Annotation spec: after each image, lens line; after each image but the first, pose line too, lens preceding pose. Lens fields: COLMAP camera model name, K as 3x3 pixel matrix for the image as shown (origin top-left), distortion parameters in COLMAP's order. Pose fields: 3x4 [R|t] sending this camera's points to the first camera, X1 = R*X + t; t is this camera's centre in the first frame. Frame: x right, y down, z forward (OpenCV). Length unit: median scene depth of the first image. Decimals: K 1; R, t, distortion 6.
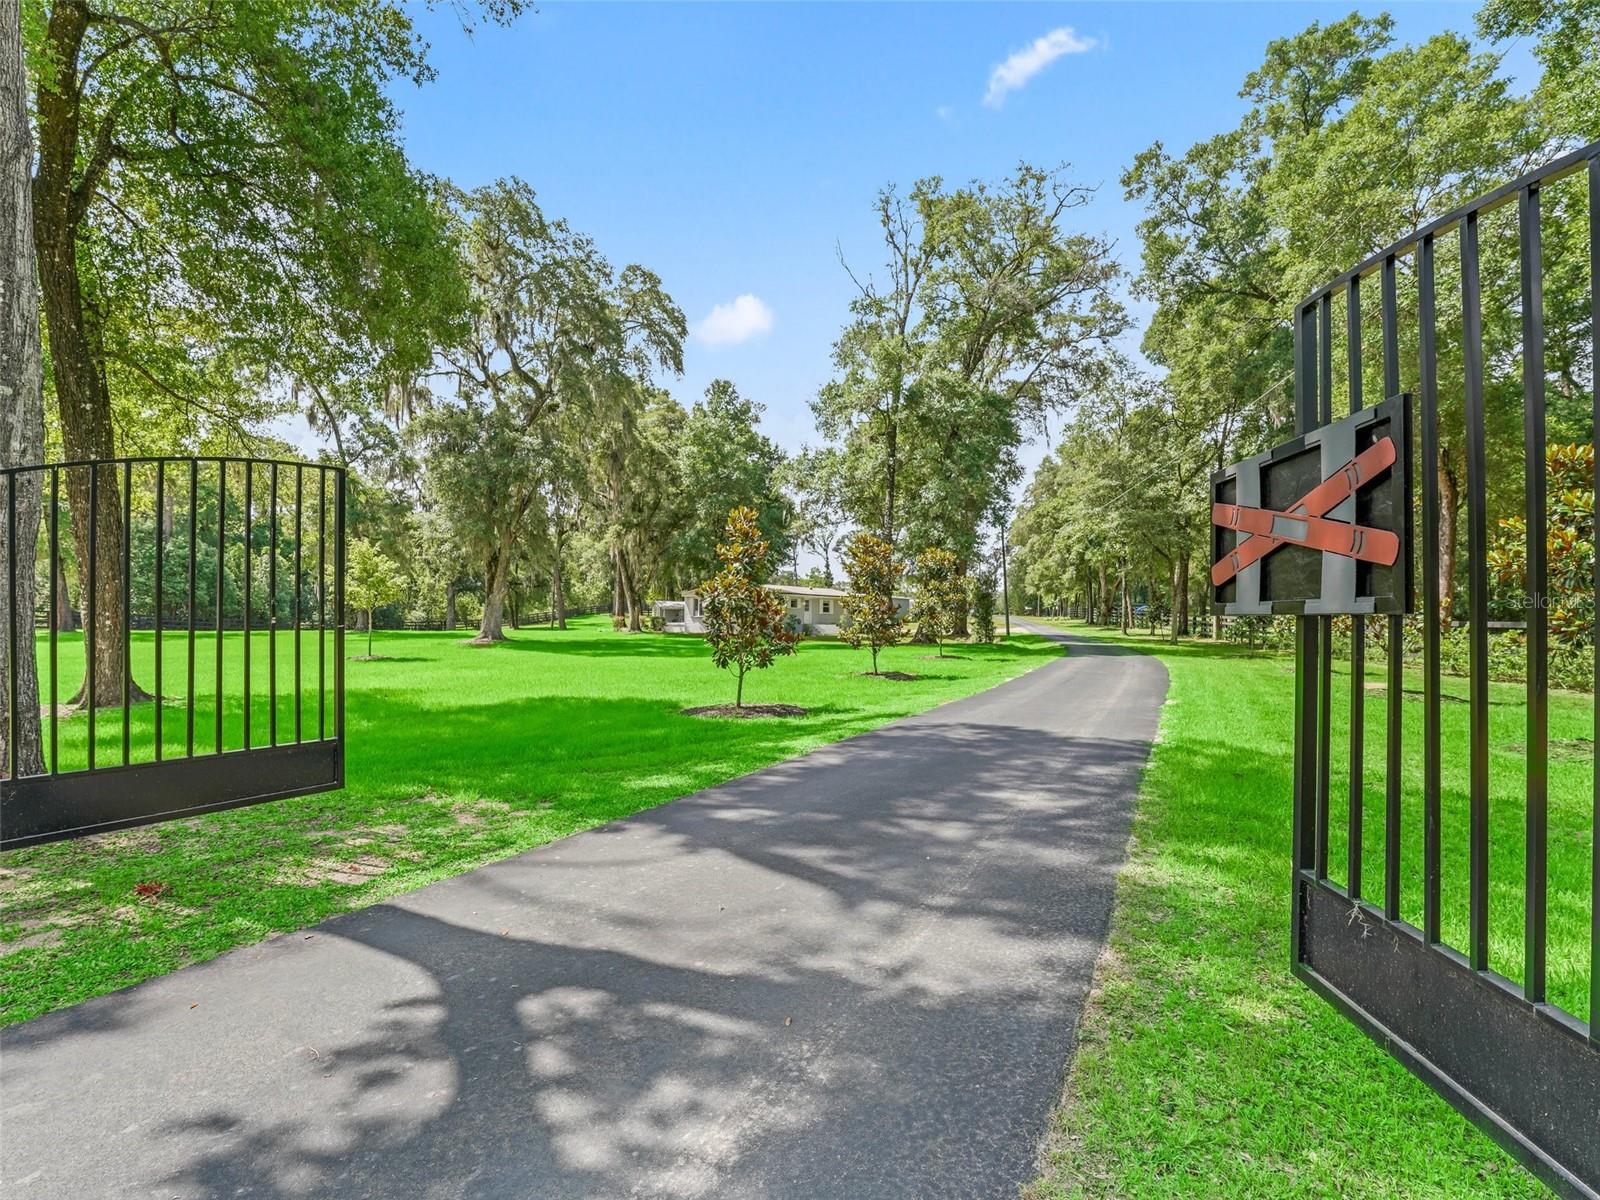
lens RADIAL K [[805.3, 0, 802.0], [0, 805.3, 622.8], [0, 0, 1]] dist [-0.010973, 0.000123]
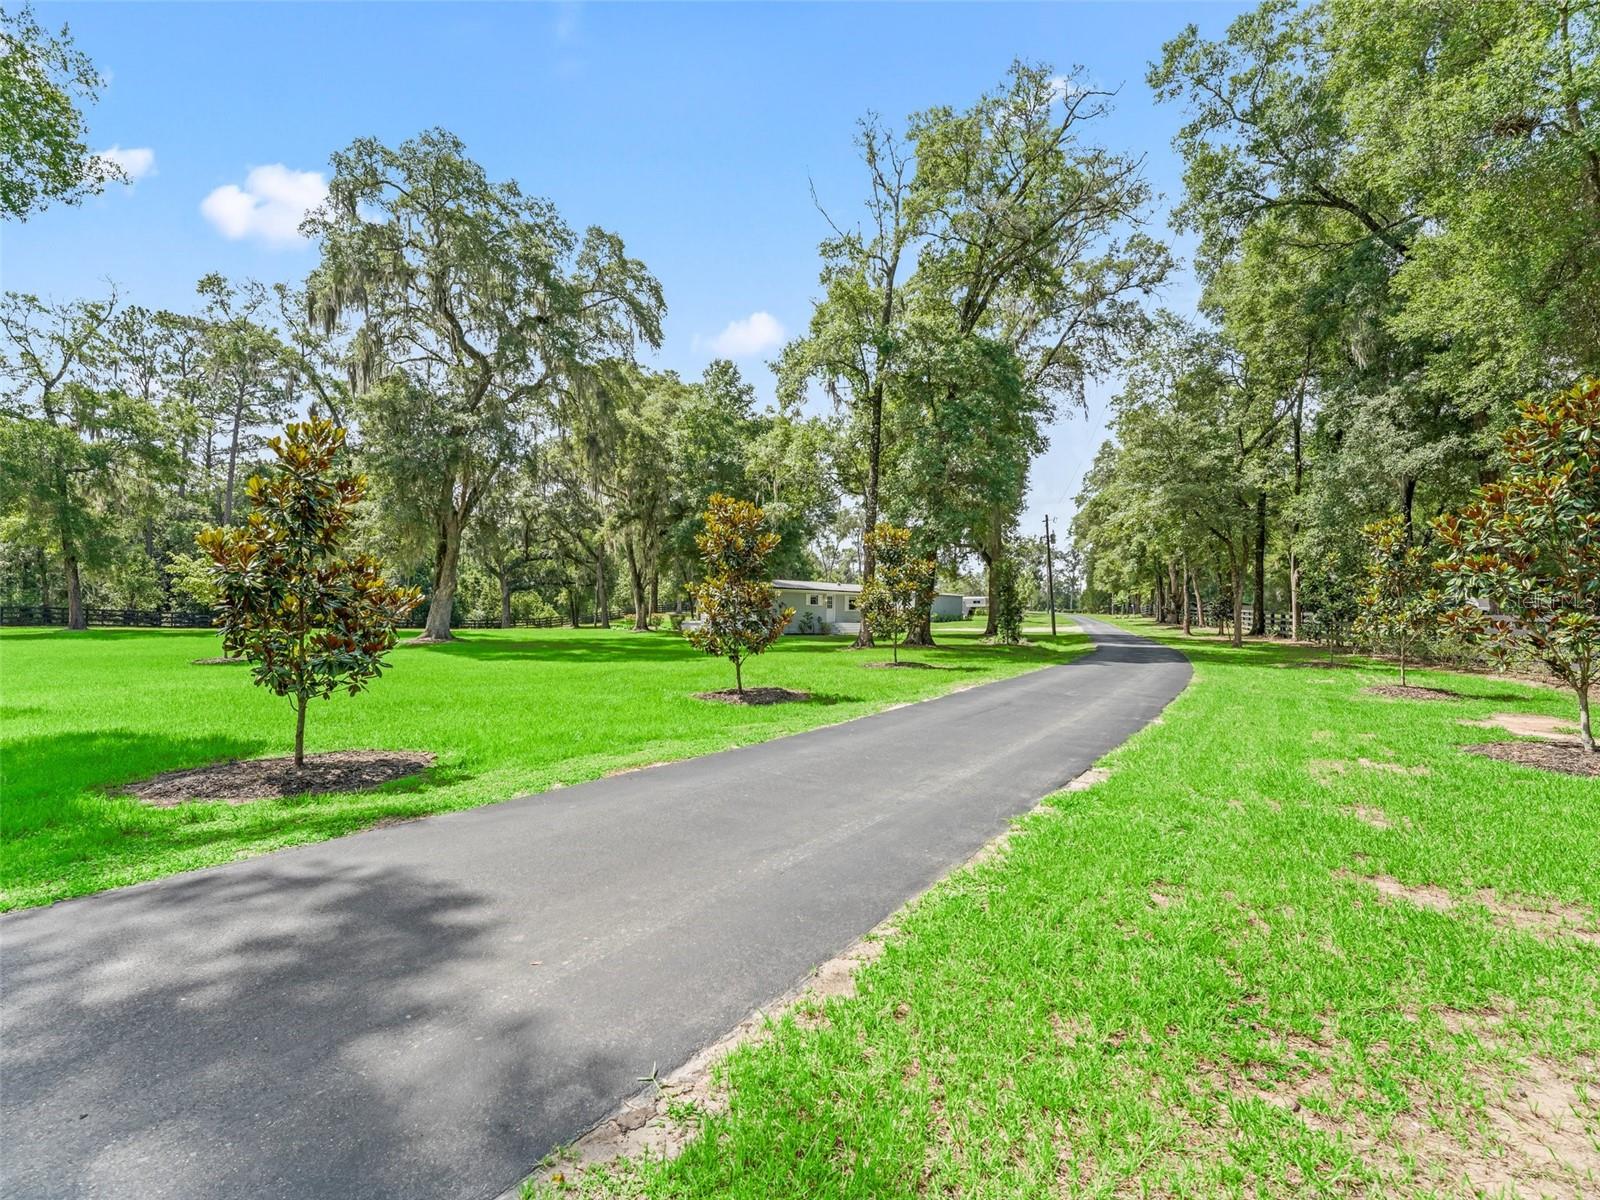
lens RADIAL K [[772.2, 0, 787.0], [0, 772.2, 596.3], [0, 0, 1]] dist [-0.021385, 0.000722]
pose [[0.991605, -0.004581, -0.129220, 0.108304], [0.000333, 0.999459, -0.032880, 0.001087], [0.129301, 0.032561, 0.991071, 0.163797]]
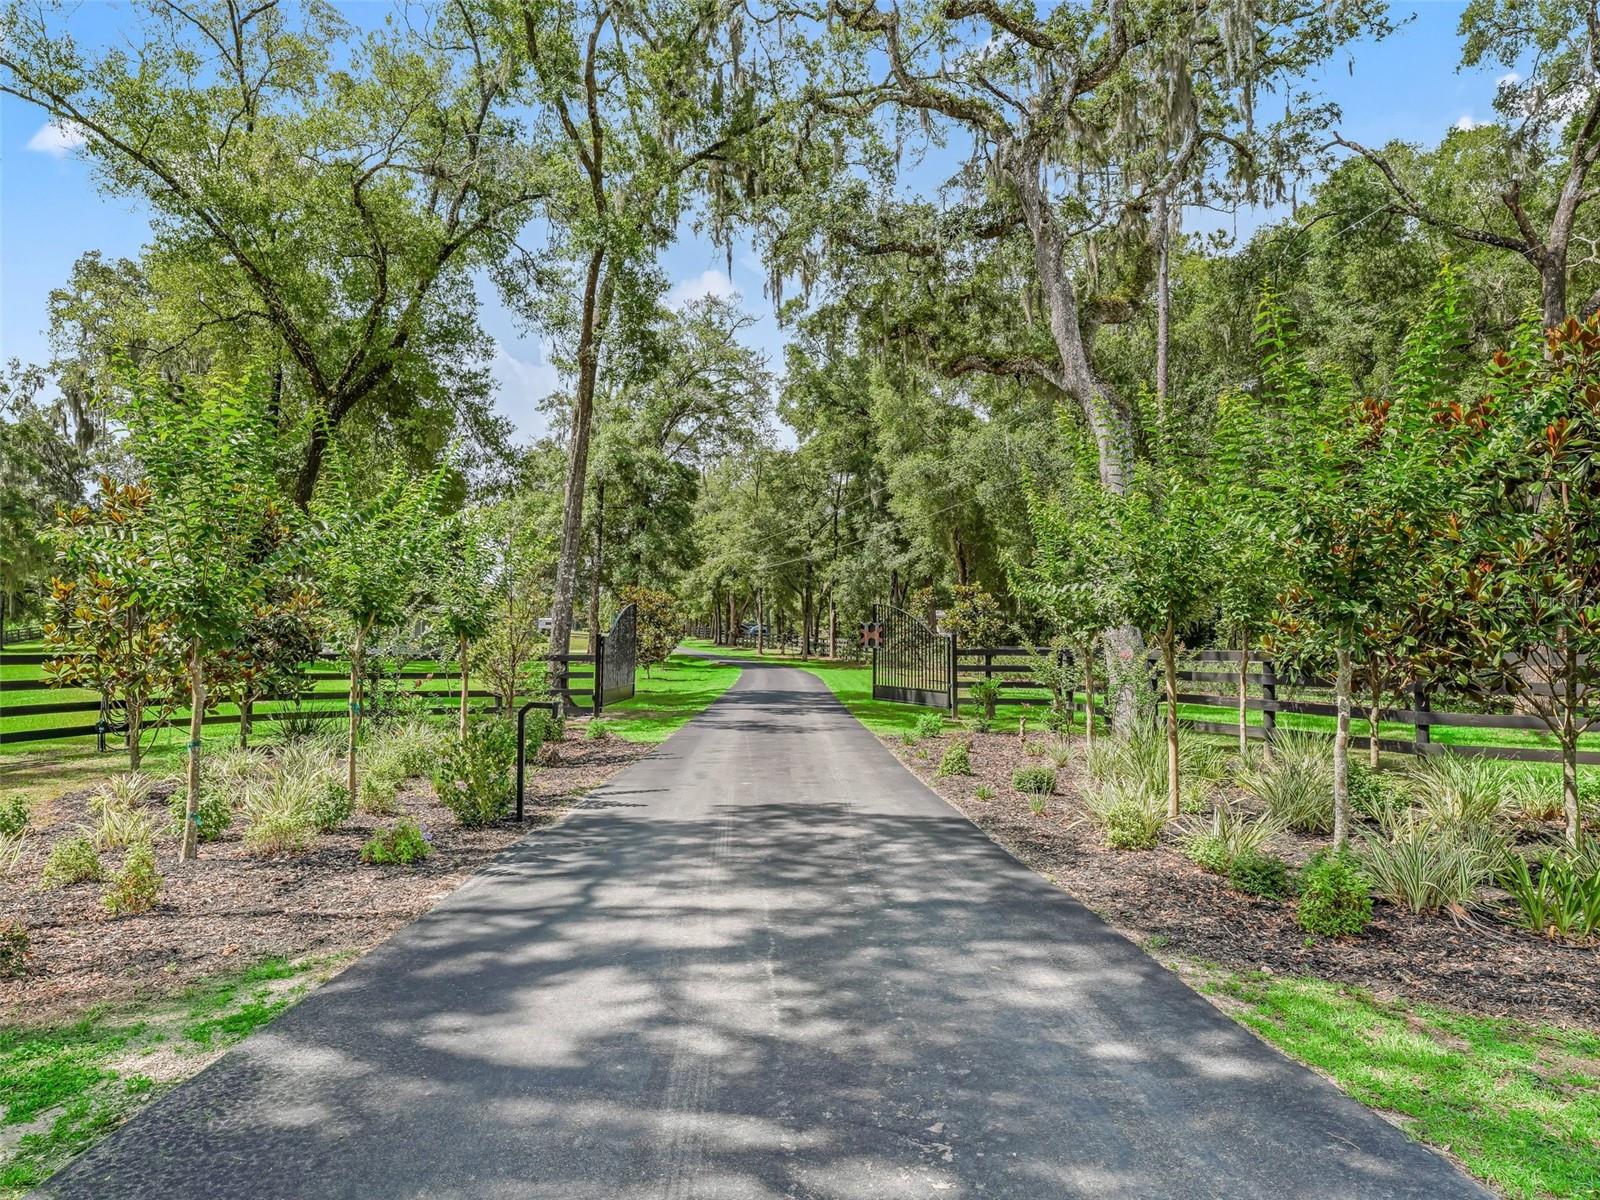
lens RADIAL K [[985.0, 0, 779.5], [0, 985.0, 610.2], [0, 0, 1]] dist [0.001733, -0.000546]
pose [[0.906708, 0.017380, 0.421401, -0.235117], [-0.004213, 0.999474, -0.032156, -0.003781], [-0.421738, 0.027380, 0.906304, -0.404873]]
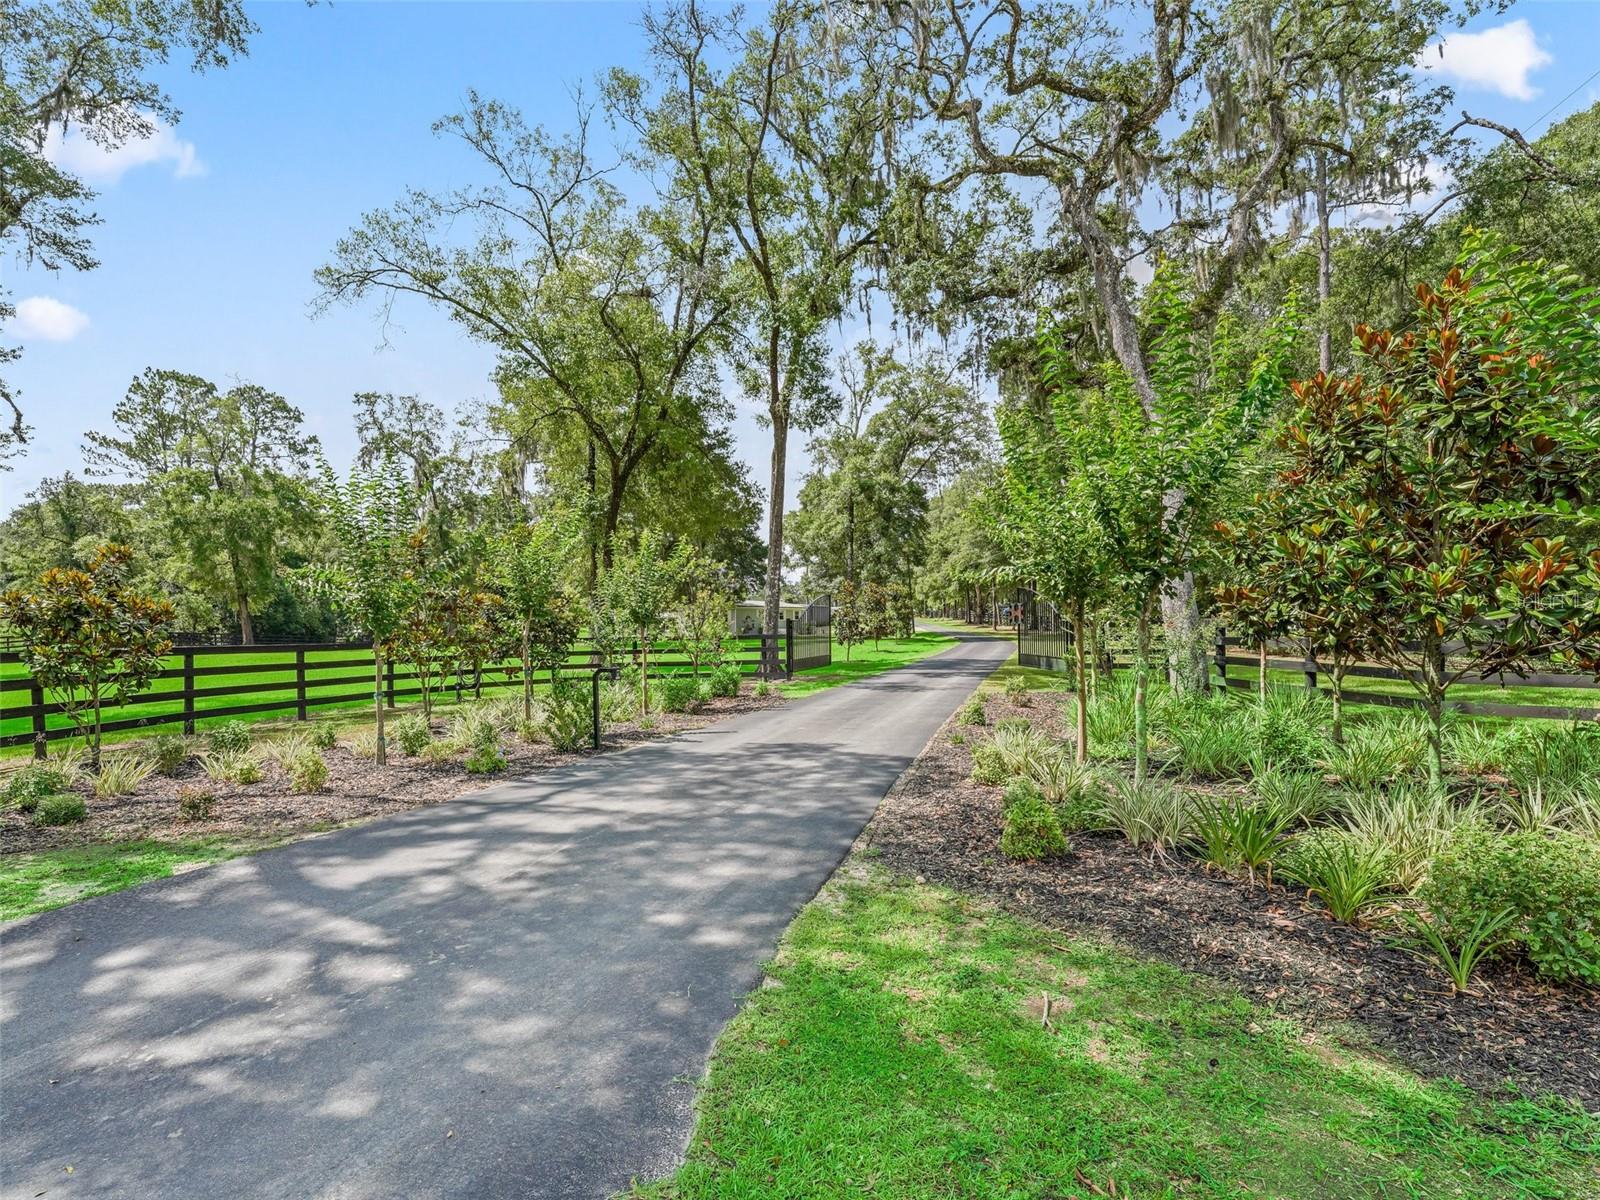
lens RADIAL K [[758.5, 0, 778.3], [0, 758.5, 639.4], [0, 0, 1]] dist [-0.026807, 0.002564]
pose [[0.994233, -0.022957, 0.104755, -0.172476], [0.021199, 0.999616, 0.017860, -0.002699], [-0.105124, -0.015536, 0.994338, -0.426289]]
